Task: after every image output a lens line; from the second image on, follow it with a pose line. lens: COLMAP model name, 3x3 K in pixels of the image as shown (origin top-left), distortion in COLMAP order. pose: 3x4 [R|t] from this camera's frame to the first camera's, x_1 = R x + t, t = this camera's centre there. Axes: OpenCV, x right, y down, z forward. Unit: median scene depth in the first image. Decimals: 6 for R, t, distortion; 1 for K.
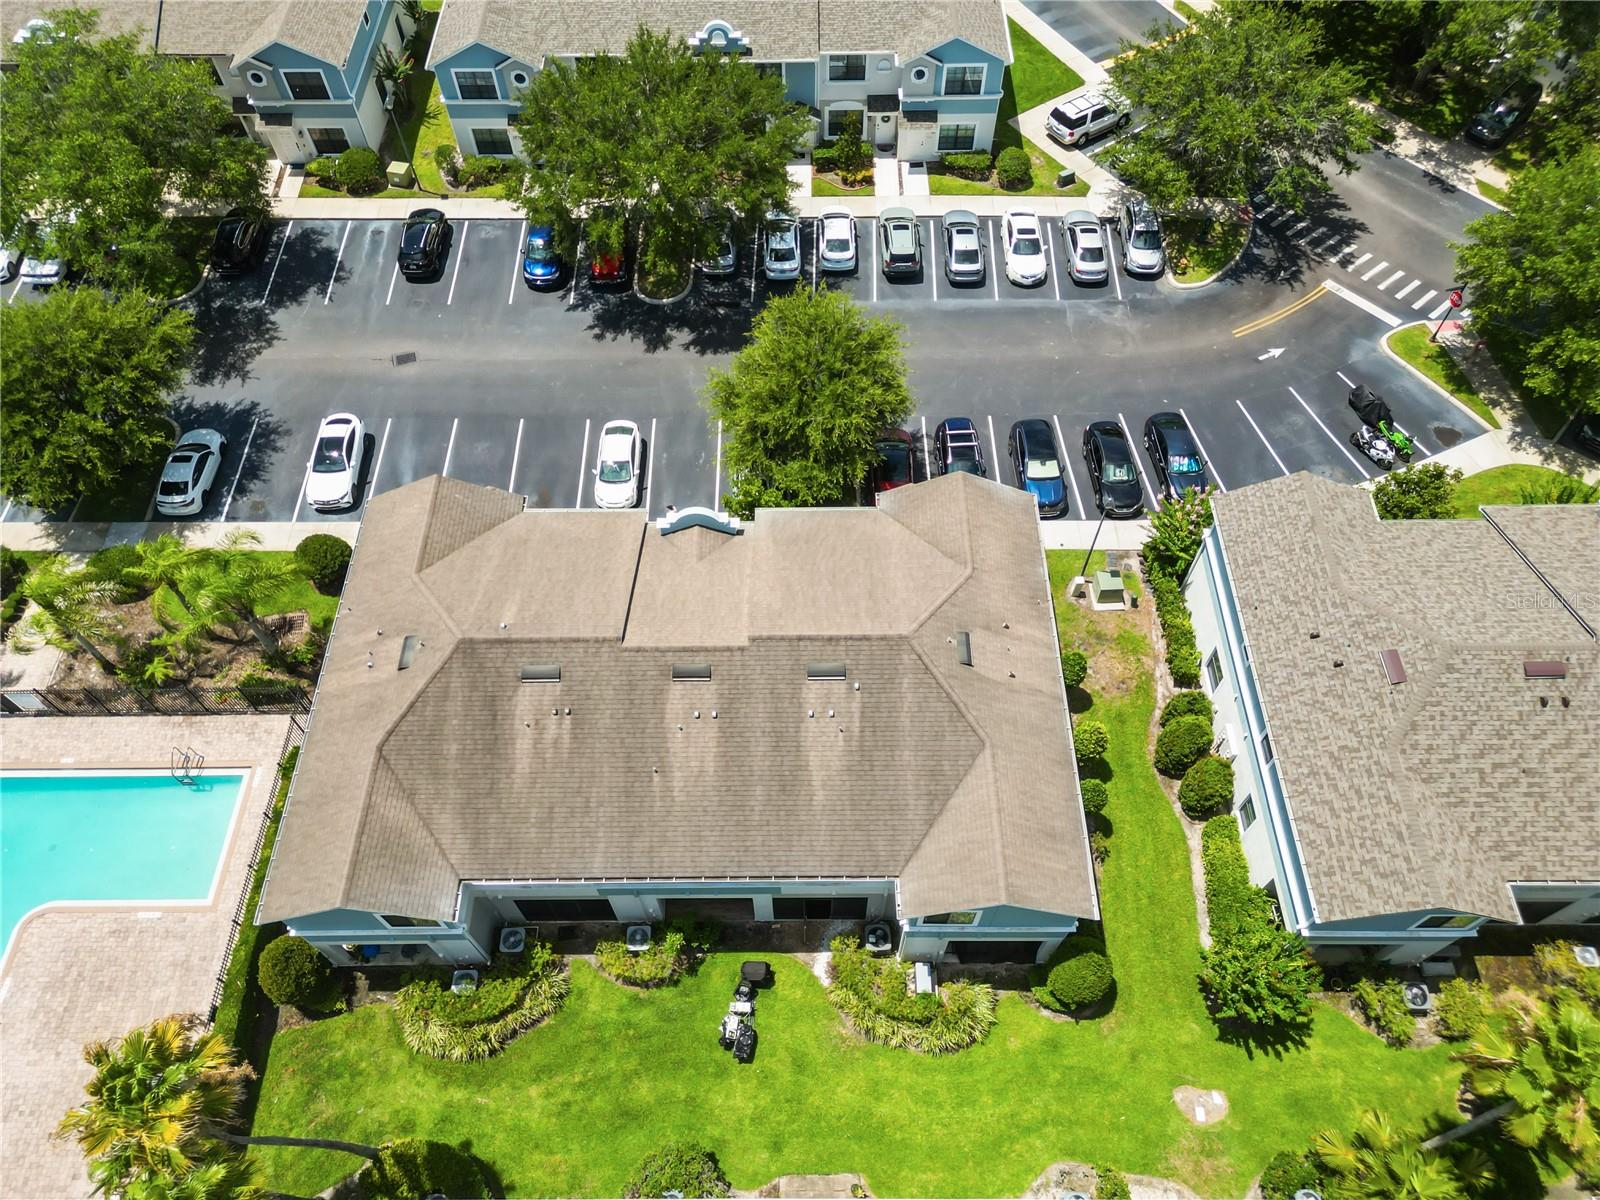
lens RADIAL K [[1131.9, 0, 799.0], [0, 1131.9, 594.6], [0, 0, 1]] dist [0.041153, -0.034618]
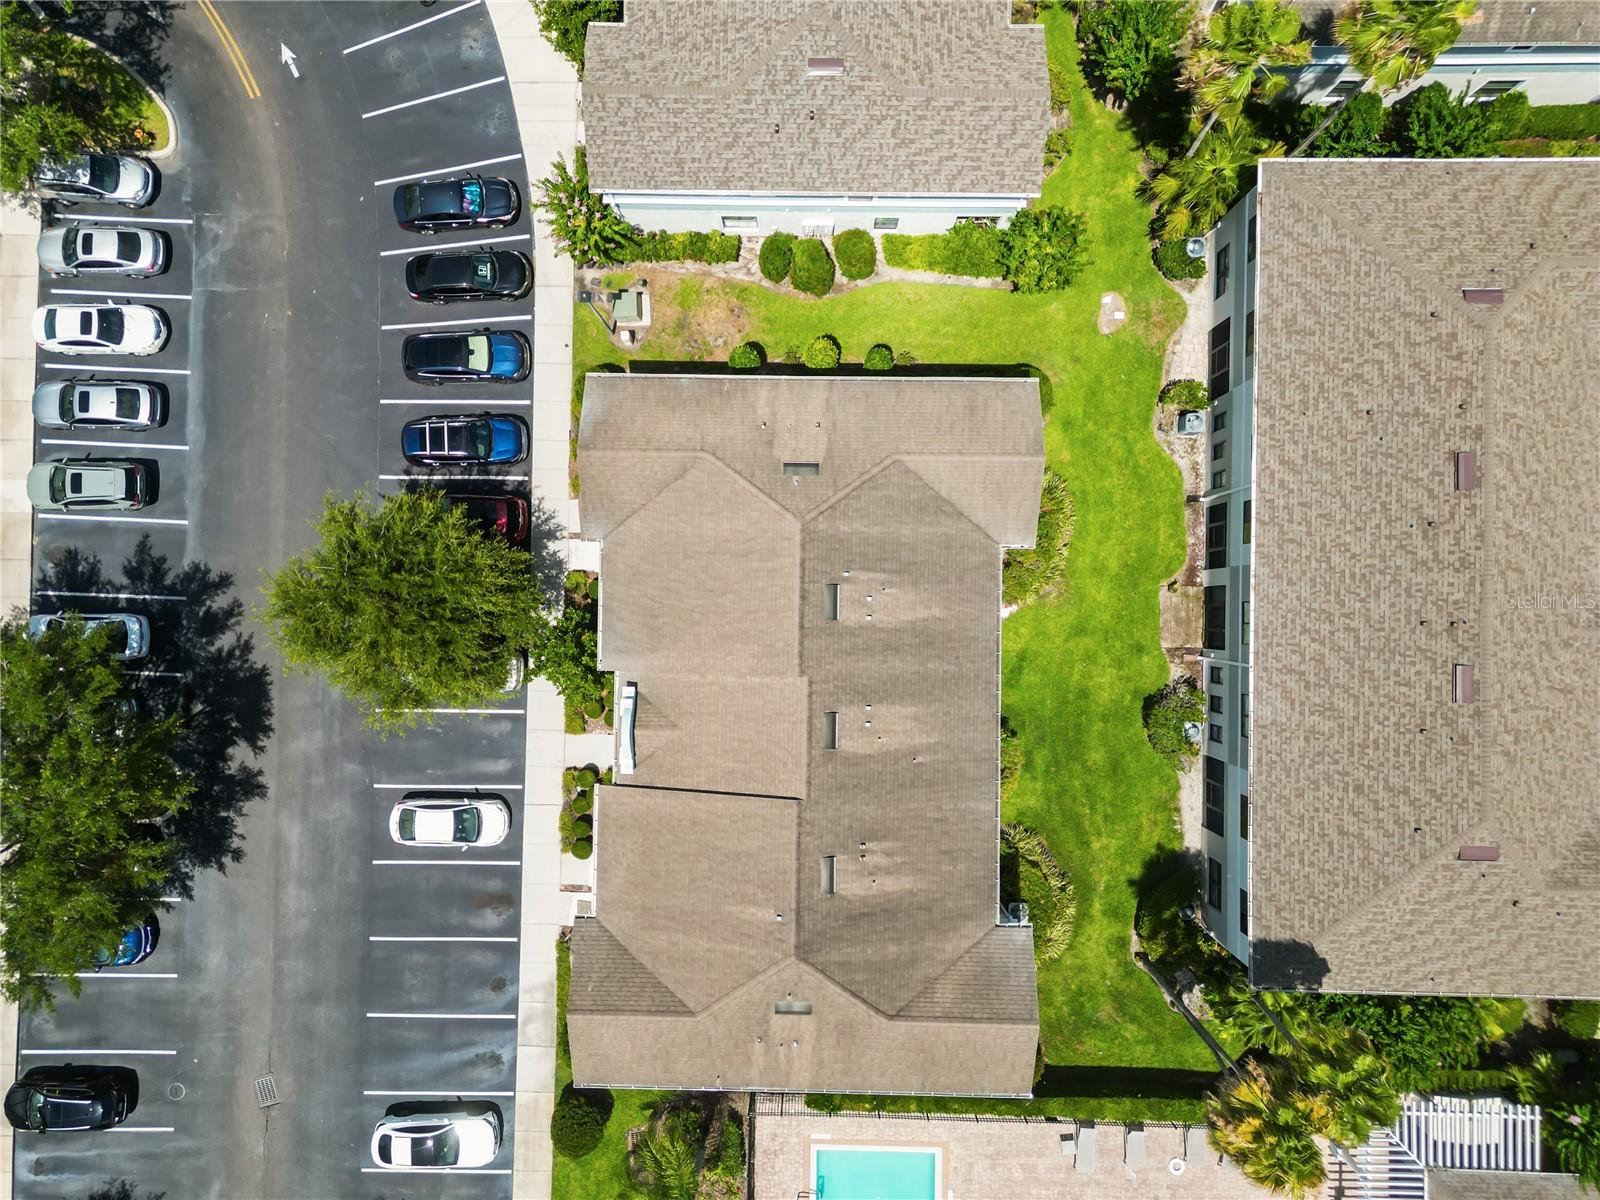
lens RADIAL K [[1131.9, 0, 799.0], [0, 1131.9, 594.6], [0, 0, 1]] dist [0.041153, -0.034618]
pose [[0.015850, -0.999630, 0.022123, 0.006014], [0.844049, 0.025238, 0.535671, -0.410005], [-0.536031, 0.010182, 0.844137, 0.101103]]
